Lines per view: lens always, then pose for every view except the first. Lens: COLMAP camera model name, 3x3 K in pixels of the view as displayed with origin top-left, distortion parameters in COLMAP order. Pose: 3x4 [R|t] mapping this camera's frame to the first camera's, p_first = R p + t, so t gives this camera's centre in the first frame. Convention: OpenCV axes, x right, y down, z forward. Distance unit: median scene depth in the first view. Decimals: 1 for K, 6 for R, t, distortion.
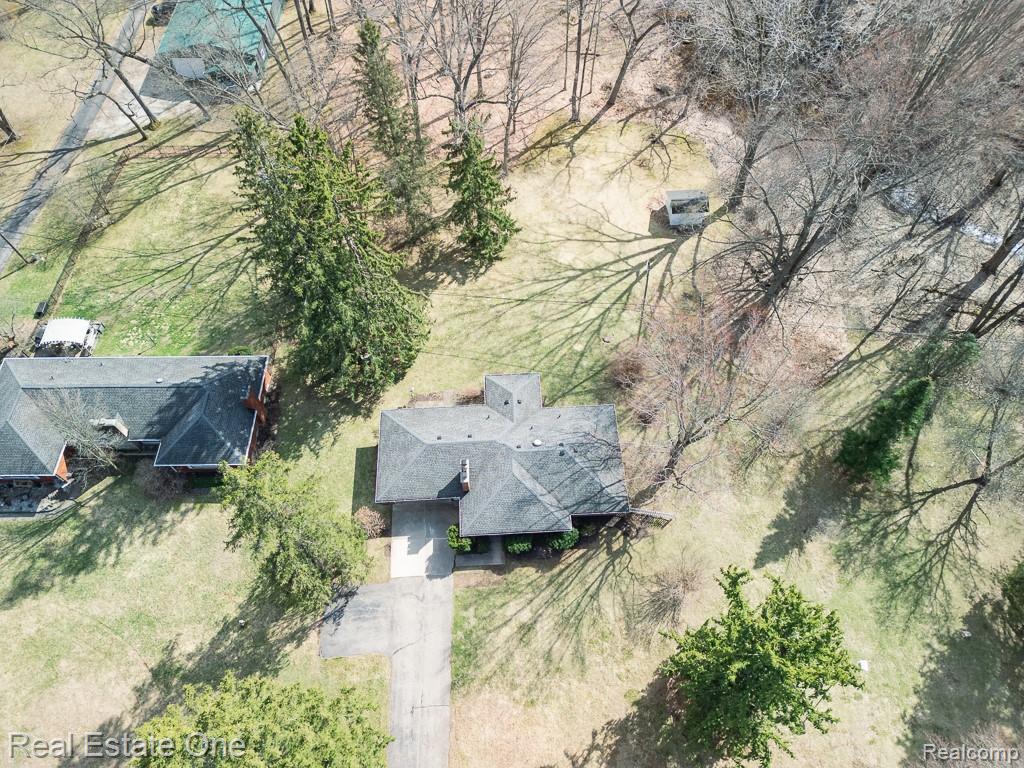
lens RADIAL K [[709.8, 0, 510.7], [0, 709.8, 378.2], [0, 0, 1]] dist [0.079367, -0.068606]
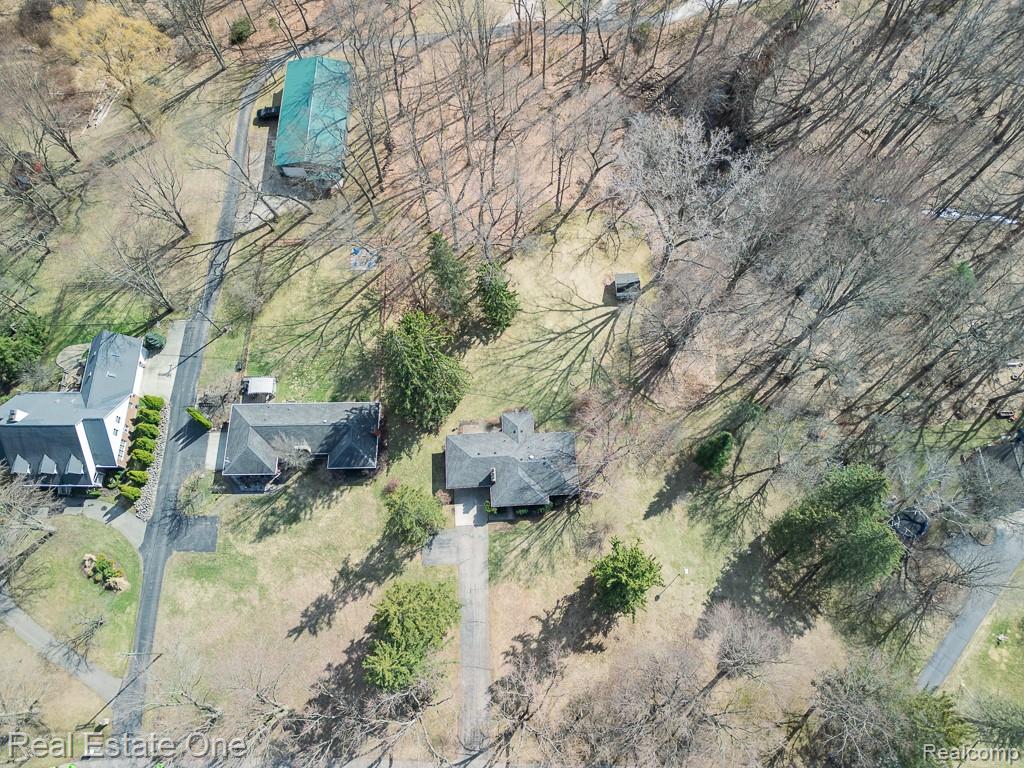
lens RADIAL K [[709.8, 0, 509.5], [0, 709.8, 376.2], [0, 0, 1]] dist [0.079367, -0.068606]
pose [[0.999967, -0.002048, 0.007909, -0.032307], [0.000540, 0.982516, 0.186180, -0.441565], [-0.008152, -0.186169, 0.982484, -0.755281]]
